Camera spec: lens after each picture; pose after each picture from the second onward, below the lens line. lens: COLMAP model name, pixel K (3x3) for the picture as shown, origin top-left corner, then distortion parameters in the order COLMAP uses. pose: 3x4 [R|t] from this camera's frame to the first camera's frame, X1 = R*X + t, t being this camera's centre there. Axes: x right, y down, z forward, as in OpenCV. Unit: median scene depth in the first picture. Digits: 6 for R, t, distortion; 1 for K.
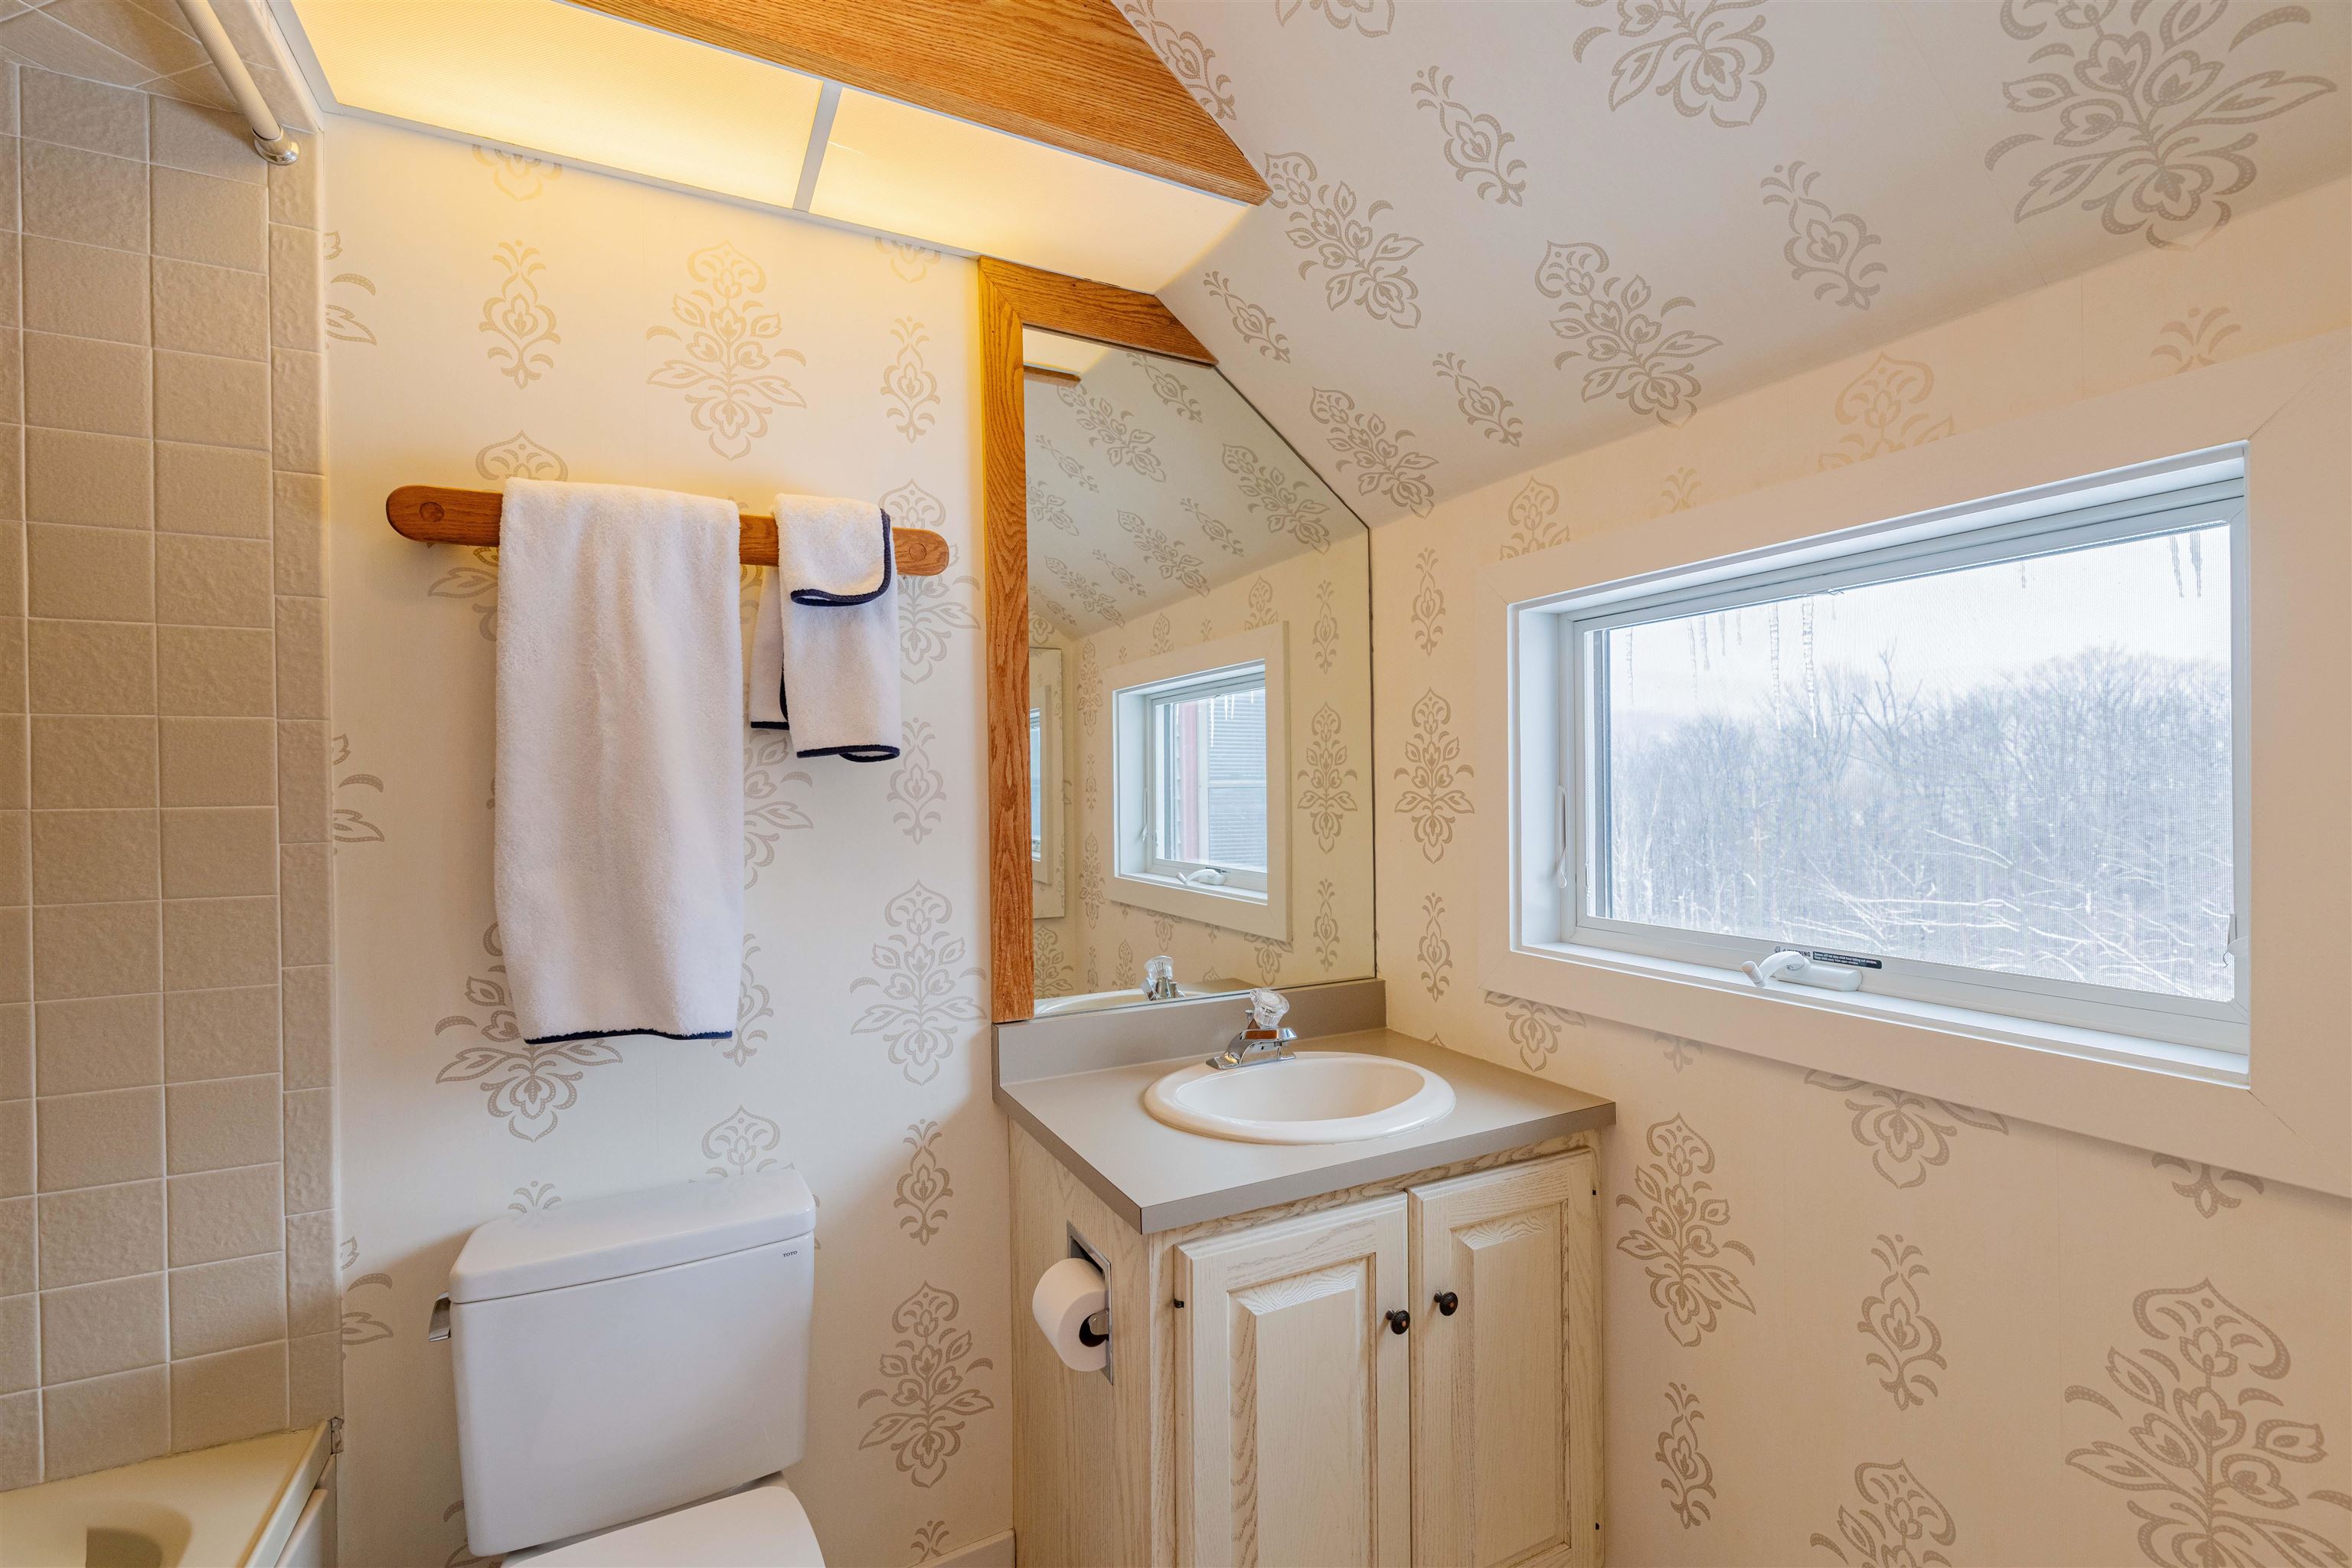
lens RADIAL K [[990.6, 0, 1172.9], [0, 990.6, 787.2], [0, 0, 1]] dist [0.003343, -0.002766]
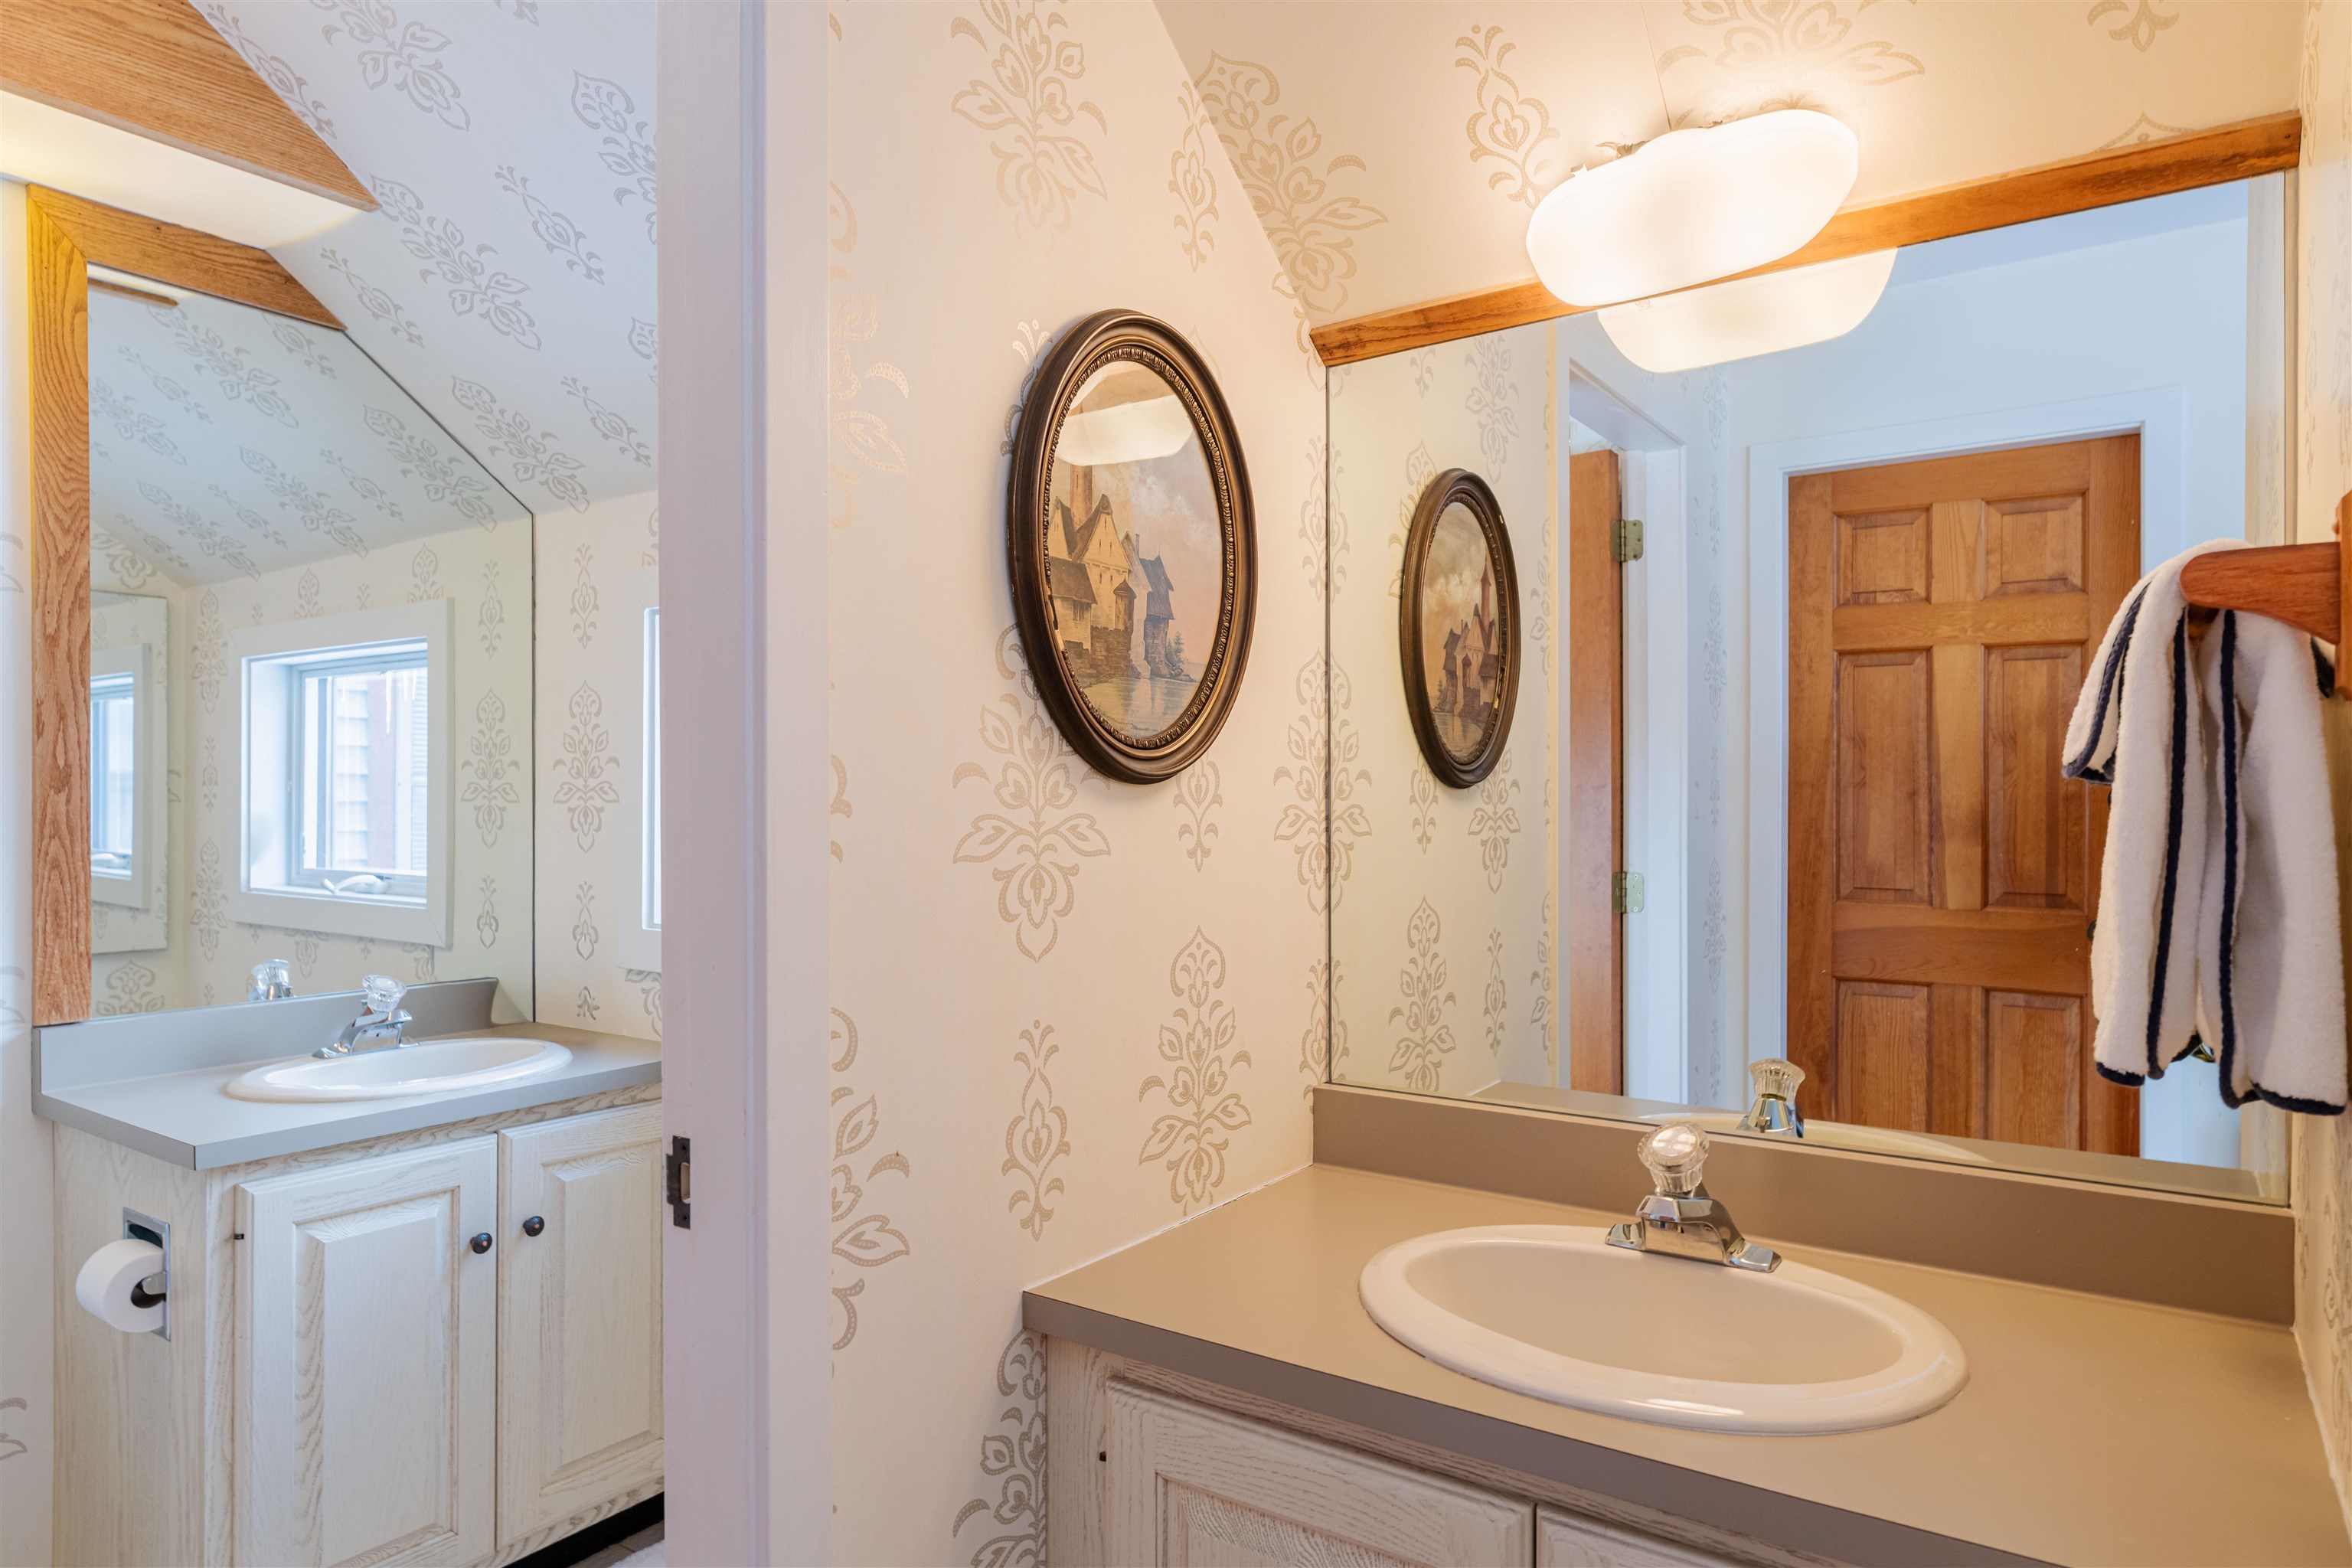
lens RADIAL K [[1386.6, 0, 1173.9], [0, 1386.6, 791.5], [0, 0, 1]] dist [0.002159, -0.000263]
pose [[0.881379, 0.012408, 0.472246, 0.135185], [-0.009393, 0.999918, -0.008742, 0.023275], [-0.472316, 0.003269, 0.881423, -0.612503]]
